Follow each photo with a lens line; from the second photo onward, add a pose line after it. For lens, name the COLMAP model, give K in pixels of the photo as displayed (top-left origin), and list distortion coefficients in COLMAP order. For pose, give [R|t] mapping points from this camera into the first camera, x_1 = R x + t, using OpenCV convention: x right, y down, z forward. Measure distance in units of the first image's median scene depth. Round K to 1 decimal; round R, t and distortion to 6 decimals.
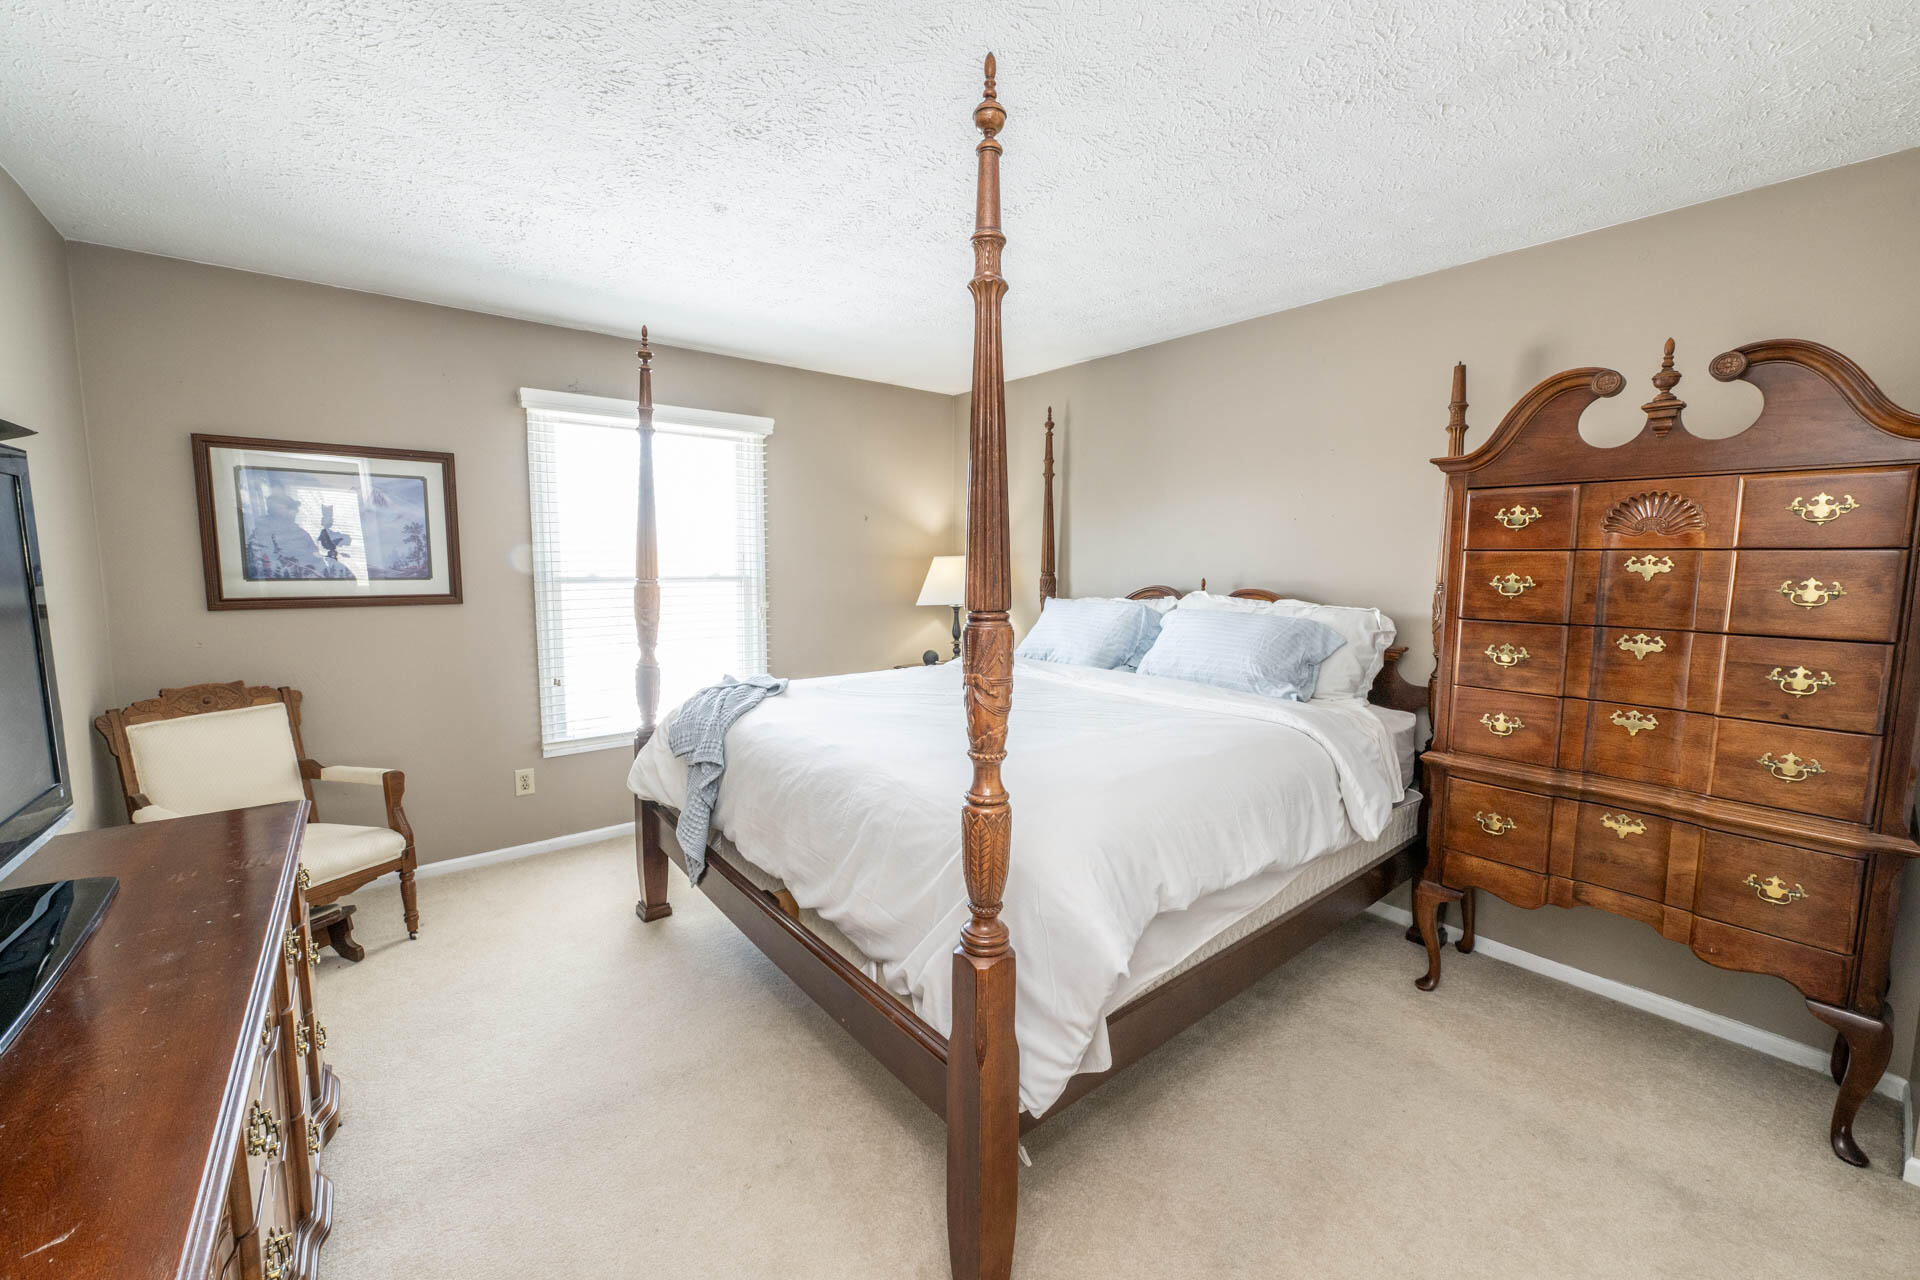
lens RADIAL K [[752.5, 0, 963.9], [0, 752.5, 641.7], [0, 0, 1]] dist [0.000909, -0.000753]
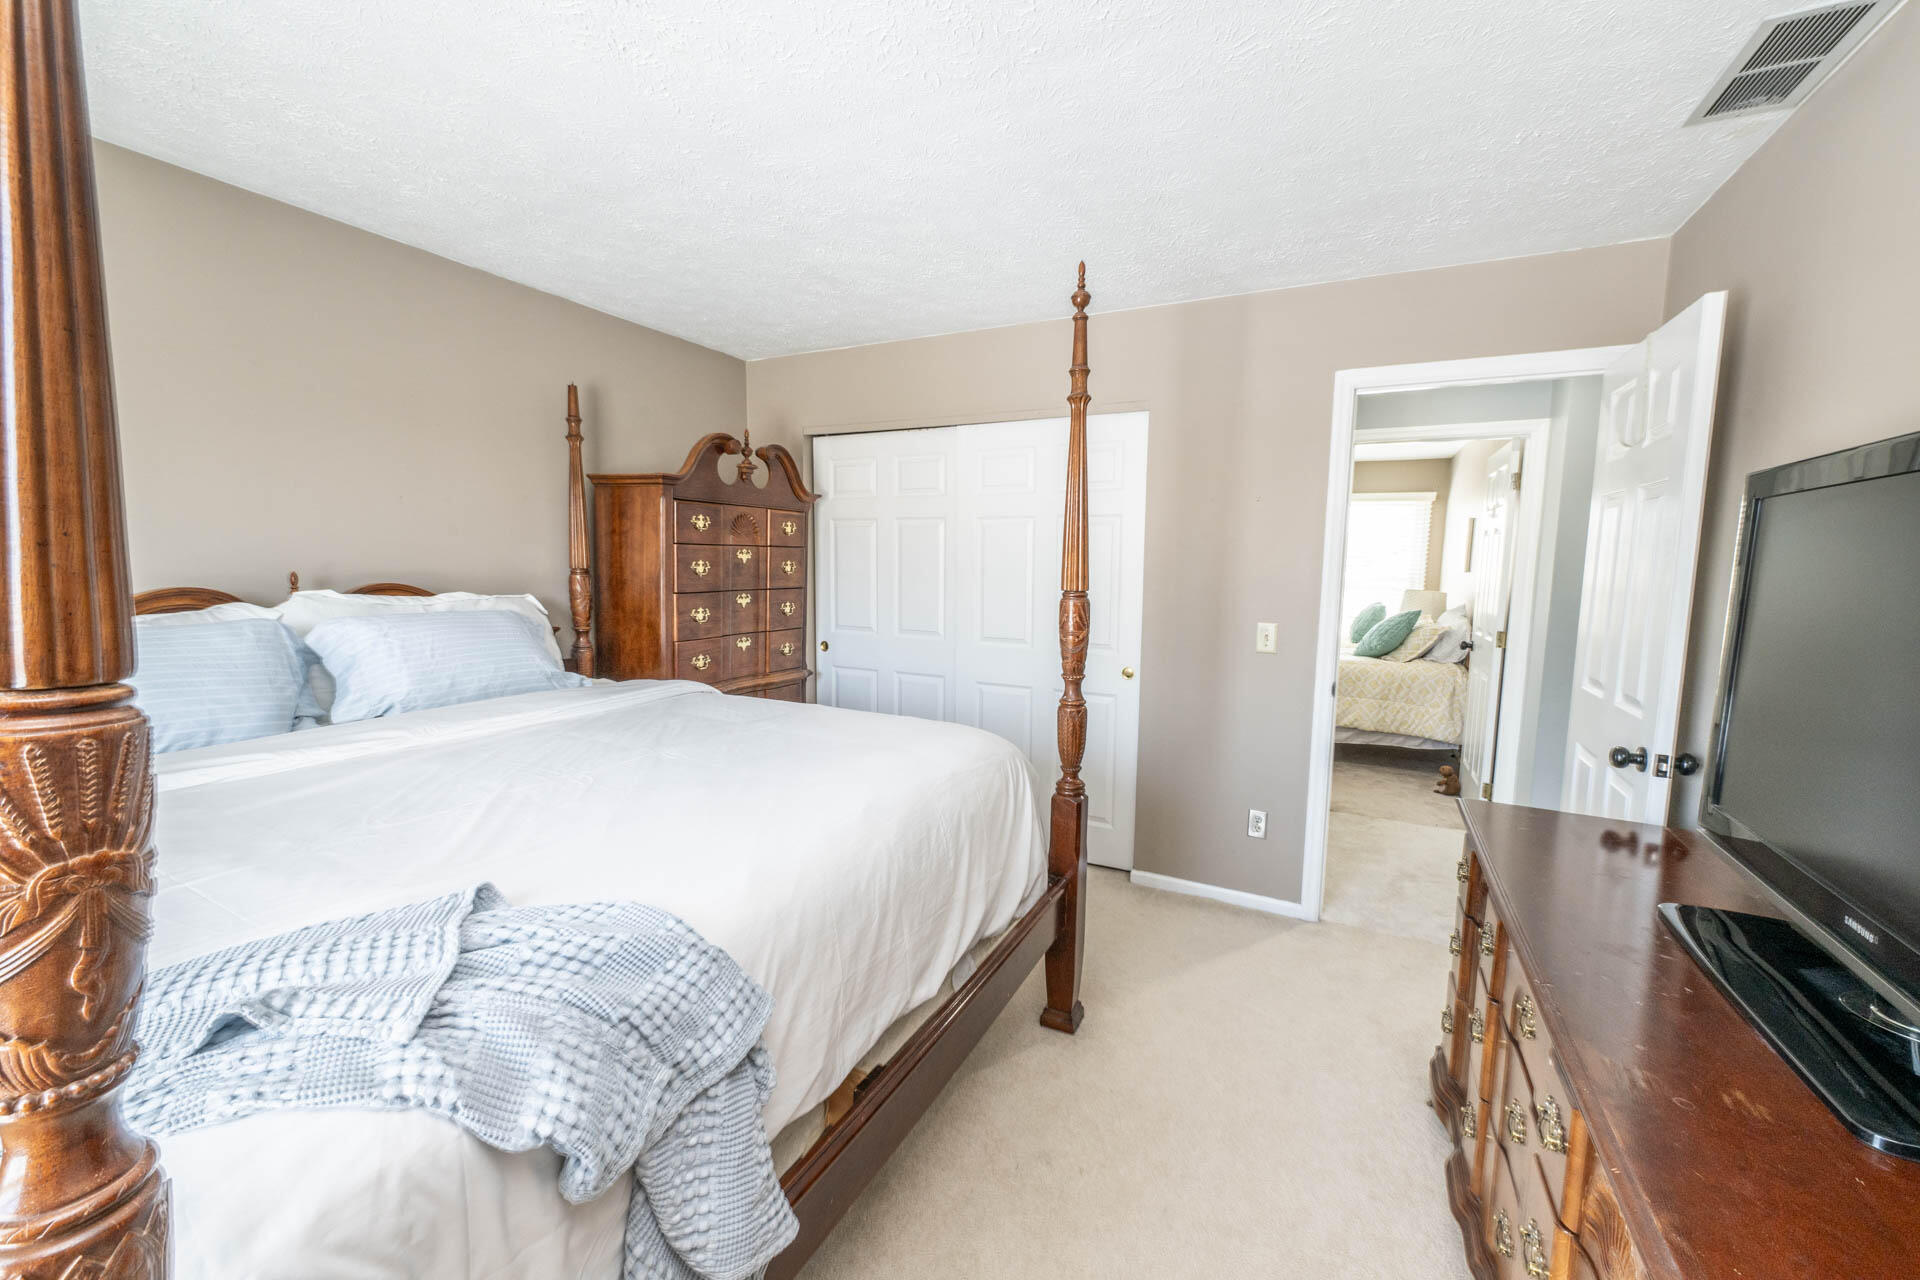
lens RADIAL K [[752.5, 0, 963.8], [0, 752.5, 628.0], [0, 0, 1]] dist [0.000909, -0.000753]
pose [[-0.405743, -0.102584, 0.908212, -0.905185], [0.074099, 0.986718, 0.144555, -0.144045], [-0.910979, 0.125950, -0.392753, 1.211735]]
